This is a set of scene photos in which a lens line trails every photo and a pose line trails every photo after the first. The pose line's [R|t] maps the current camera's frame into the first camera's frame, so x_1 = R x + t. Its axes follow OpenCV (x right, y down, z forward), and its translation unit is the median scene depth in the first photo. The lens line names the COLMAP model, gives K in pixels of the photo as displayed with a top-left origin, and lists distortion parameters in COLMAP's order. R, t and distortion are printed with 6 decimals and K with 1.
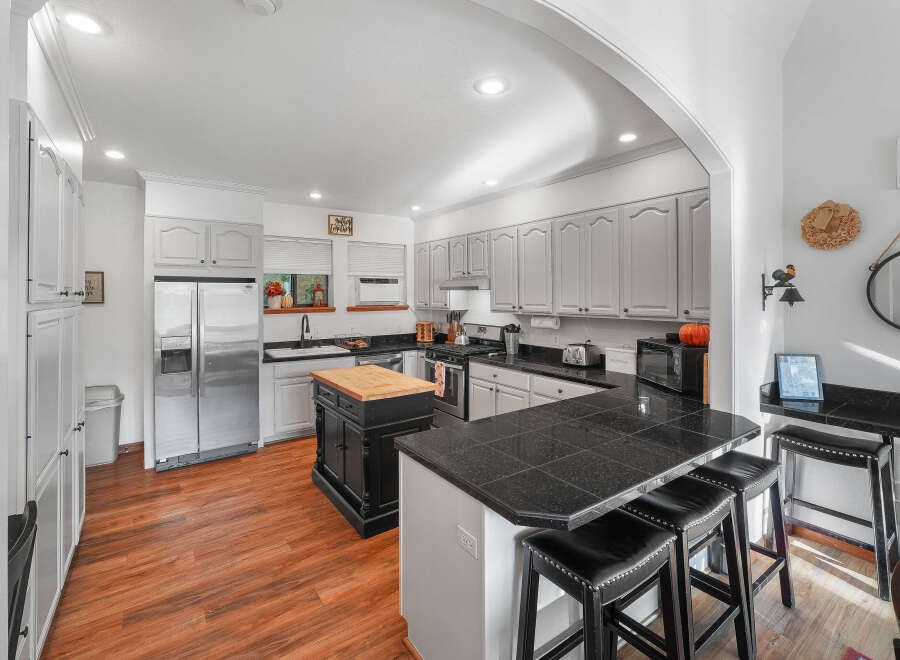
lens RADIAL K [[418.1, 0, 448.4], [0, 418.1, 300.0], [0, 0, 1]] dist [-0.003779, -0.000367]
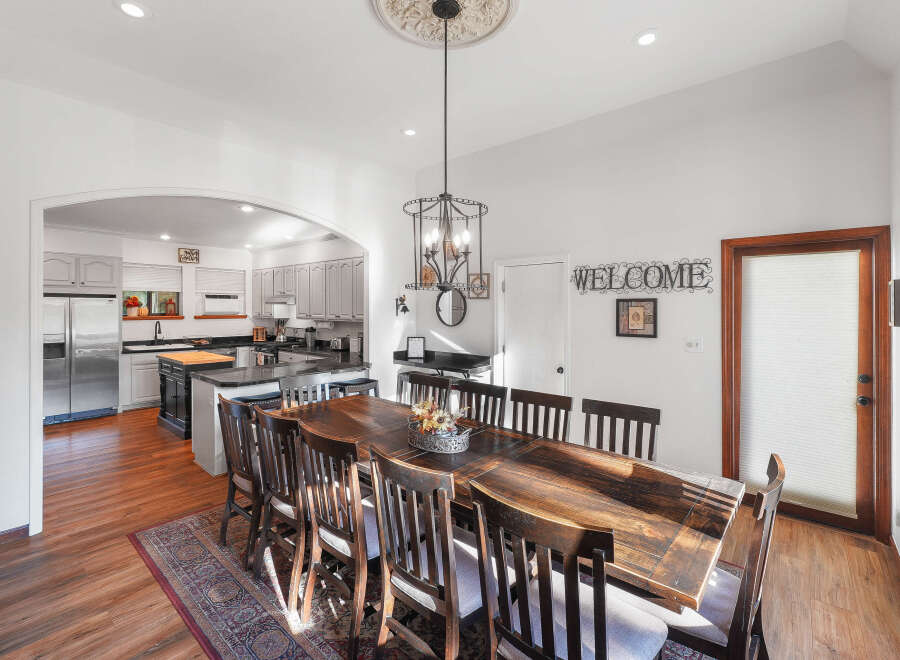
lens RADIAL K [[413.1, 0, 450.2], [0, 413.1, 313.3], [0, 0, 1]] dist [-0.001895, 0.000135]
pose [[0.968821, 0.003950, 0.247729, 0.292546], [-0.004271, 0.999991, 0.000760, 0.005066], [-0.247724, -0.001794, 0.968829, -0.643451]]
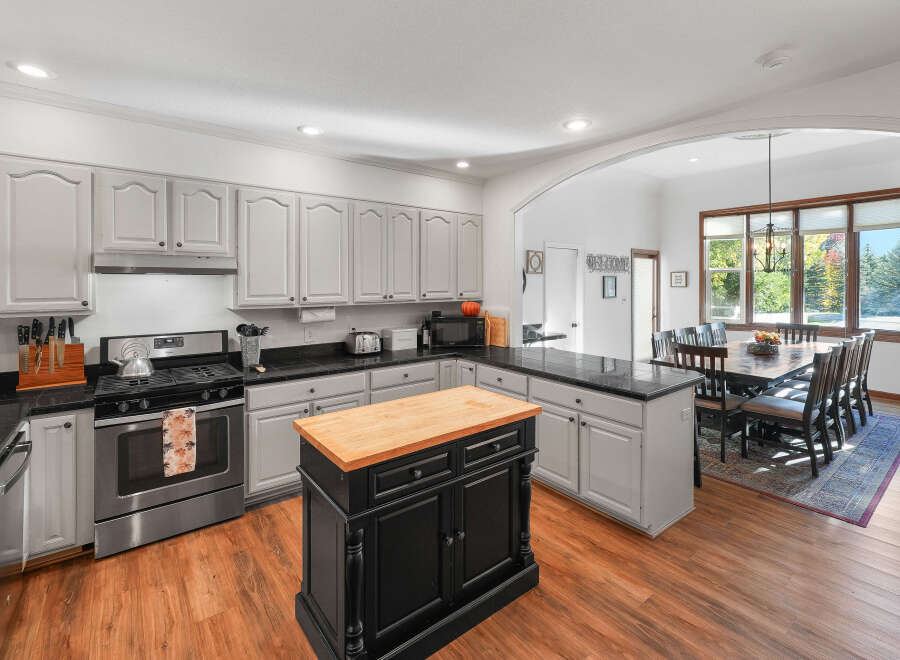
lens RADIAL K [[426.4, 0, 451.9], [0, 426.4, 285.2], [0, 0, 1]] dist [-0.002573, 0.000103]
pose [[-0.053773, -0.004260, 0.998544, -0.629297], [0.012565, 0.999909, 0.004943, -0.007777], [-0.998474, 0.012813, -0.053715, 0.747586]]
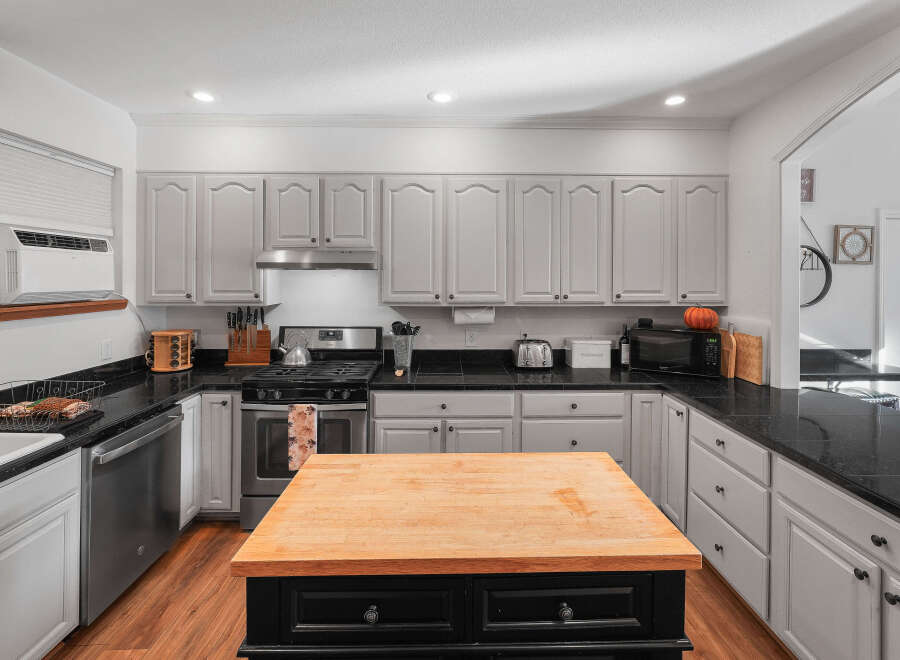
lens RADIAL K [[429.5, 0, 449.3], [0, 429.5, 278.9], [0, 0, 1]] dist [-0.003101, 0.000705]
pose [[0.561045, -0.001195, 0.827784, -0.398046], [0.005655, 0.999981, -0.002389, -0.008943], [-0.827766, 0.006021, 0.561041, 0.596182]]
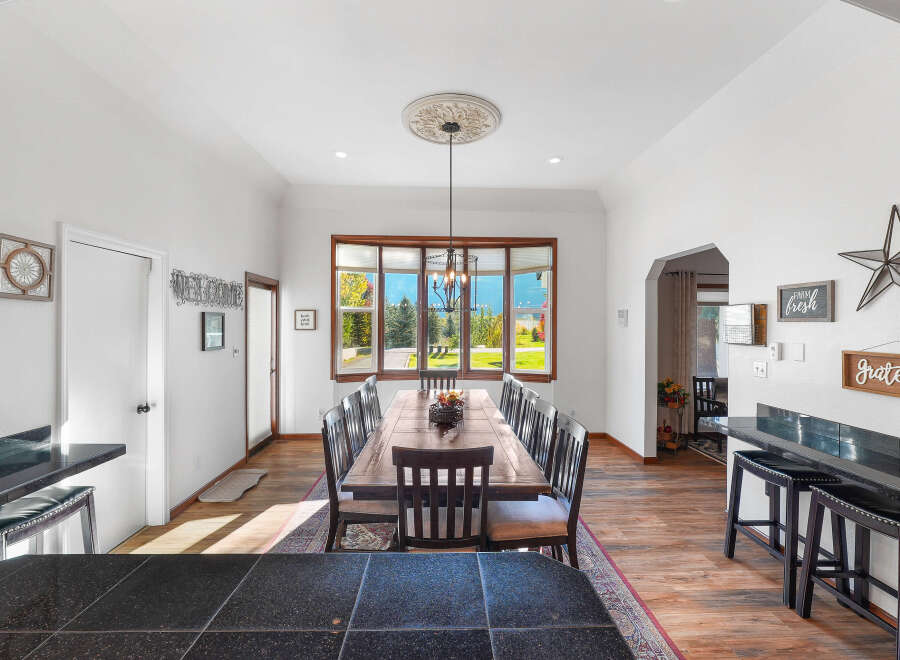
lens RADIAL K [[409.6, 0, 448.9], [0, 409.6, 326.0], [0, 0, 1]] dist [-0.001207, -0.000465]
pose [[-0.837320, -0.004862, 0.546691, -0.021855], [0.002708, 0.999911, 0.013042, -0.007552], [-0.546706, 0.012401, -0.837233, 0.553877]]
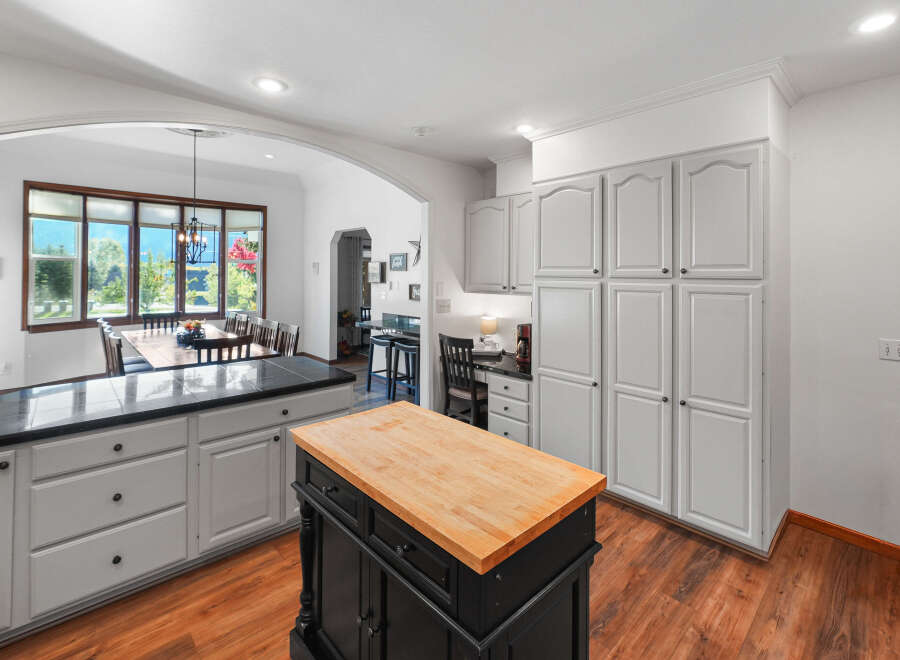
lens RADIAL K [[429.9, 0, 452.5], [0, 429.9, 267.4], [0, 0, 1]] dist [-0.001609, -0.000461]
pose [[-0.990863, -0.001802, -0.134863, -0.115966], [-0.001398, 0.999994, -0.003096, -0.011862], [0.134868, -0.002879, -0.990859, 1.116649]]
